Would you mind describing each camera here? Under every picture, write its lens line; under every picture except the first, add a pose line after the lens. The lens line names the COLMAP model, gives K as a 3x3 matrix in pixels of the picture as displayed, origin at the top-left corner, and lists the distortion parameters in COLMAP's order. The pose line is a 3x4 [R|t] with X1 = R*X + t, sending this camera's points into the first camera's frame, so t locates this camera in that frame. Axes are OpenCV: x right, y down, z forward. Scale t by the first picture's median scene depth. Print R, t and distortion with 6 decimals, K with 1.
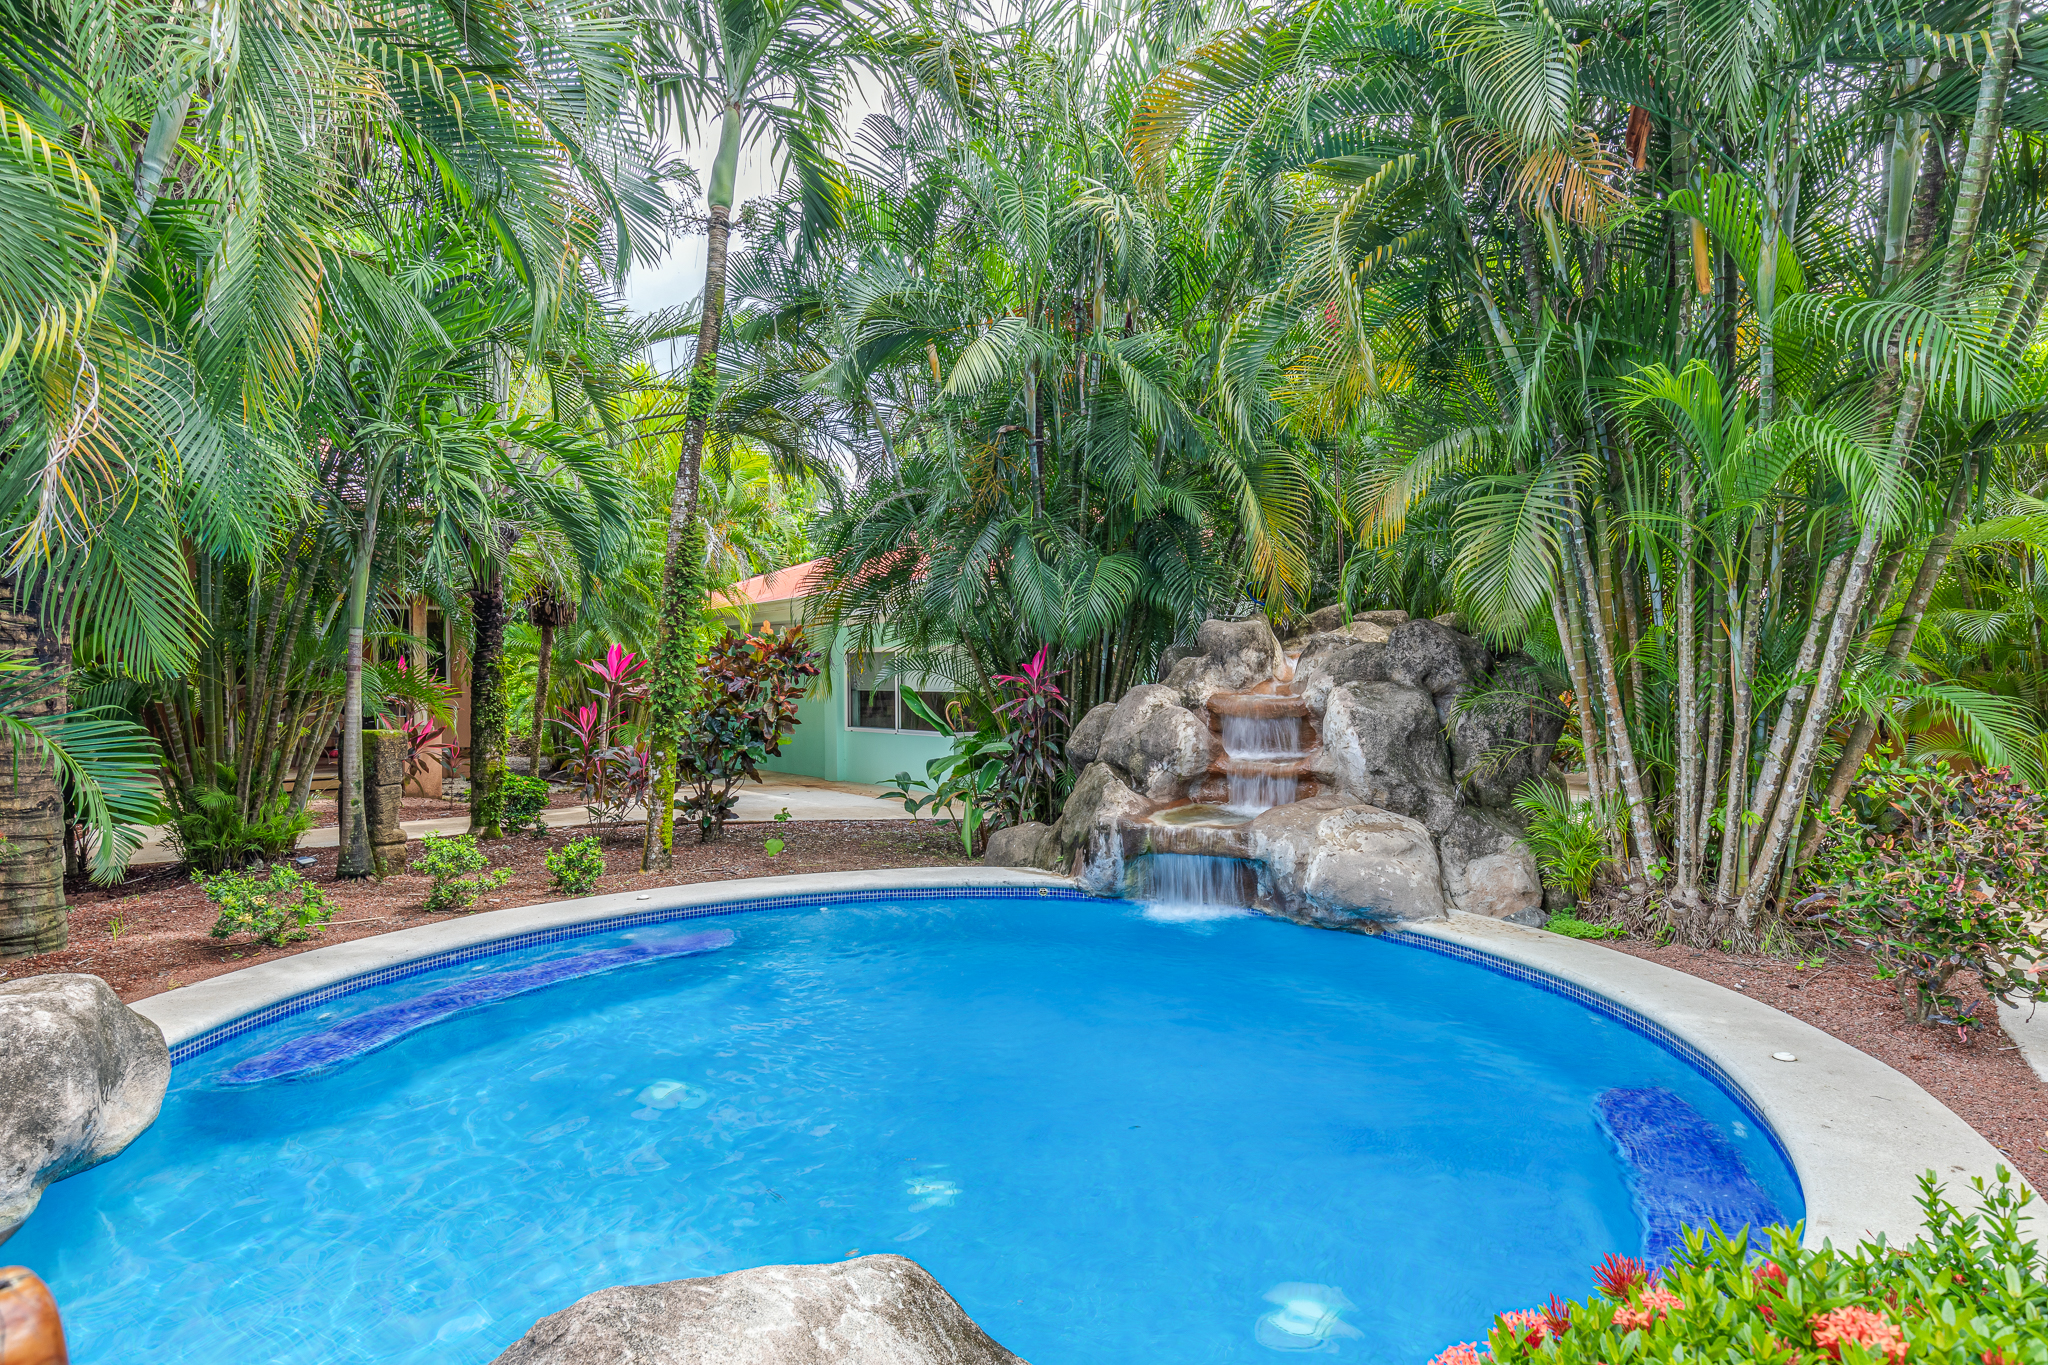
lens RADIAL K [[912.2, 0, 1040.2], [0, 912.2, 688.8], [0, 0, 1]] dist [0.005517, 0.000007]
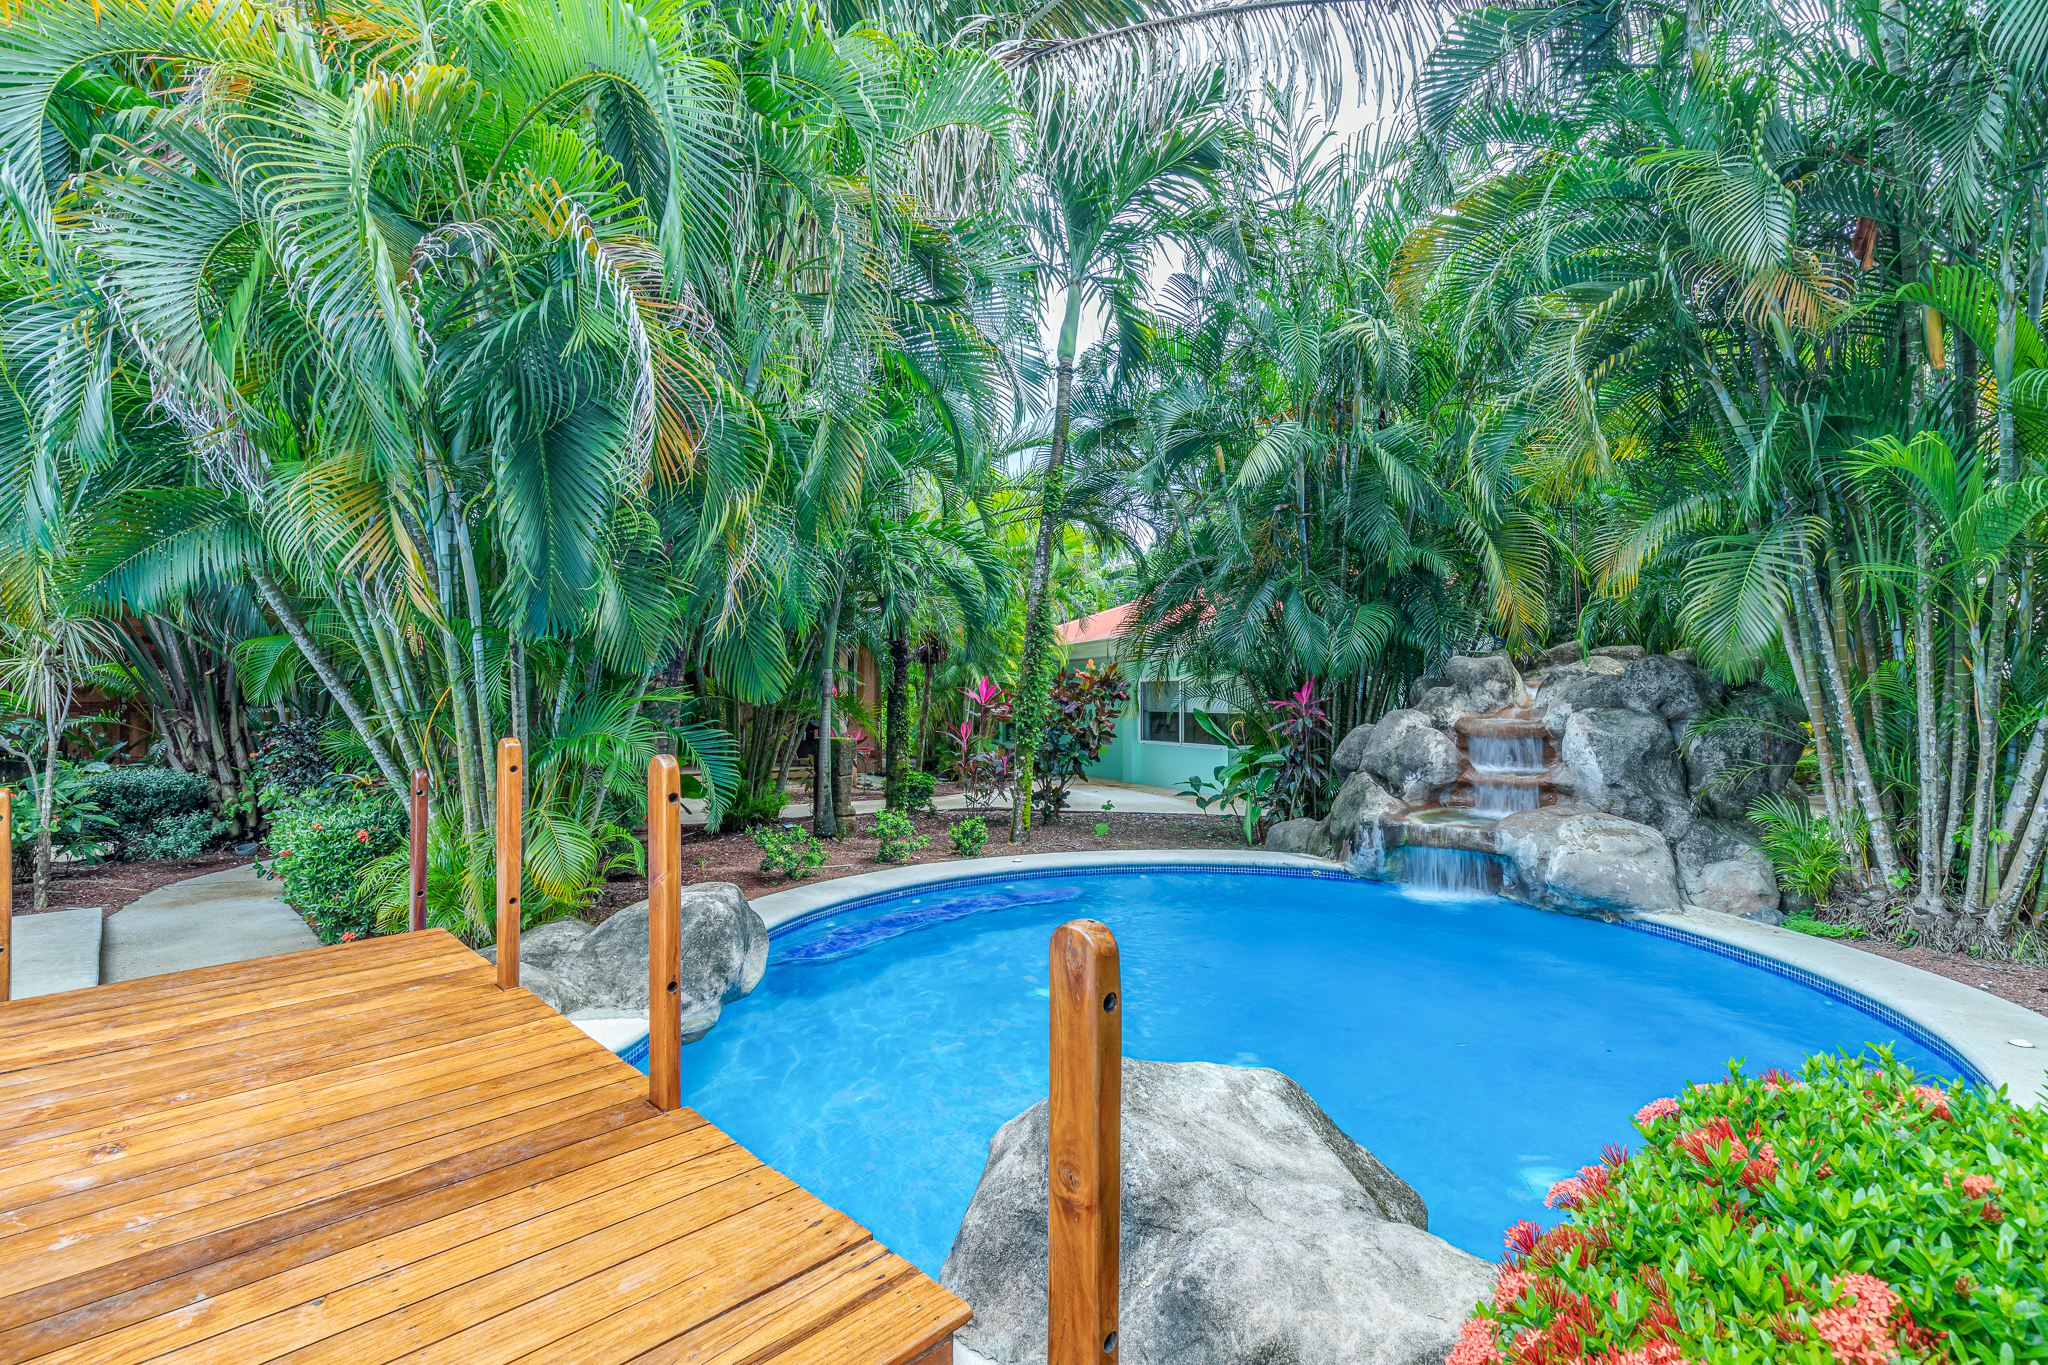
lens RADIAL K [[882.9, 0, 1021.6], [0, 882.9, 685.8], [0, 0, 1]] dist [0.006435, -0.000430]
pose [[0.971498, 0.000353, -0.237049, -0.100887], [-0.005021, 0.999805, -0.019087, -0.011587], [0.236996, 0.019734, 0.971310, -0.288099]]
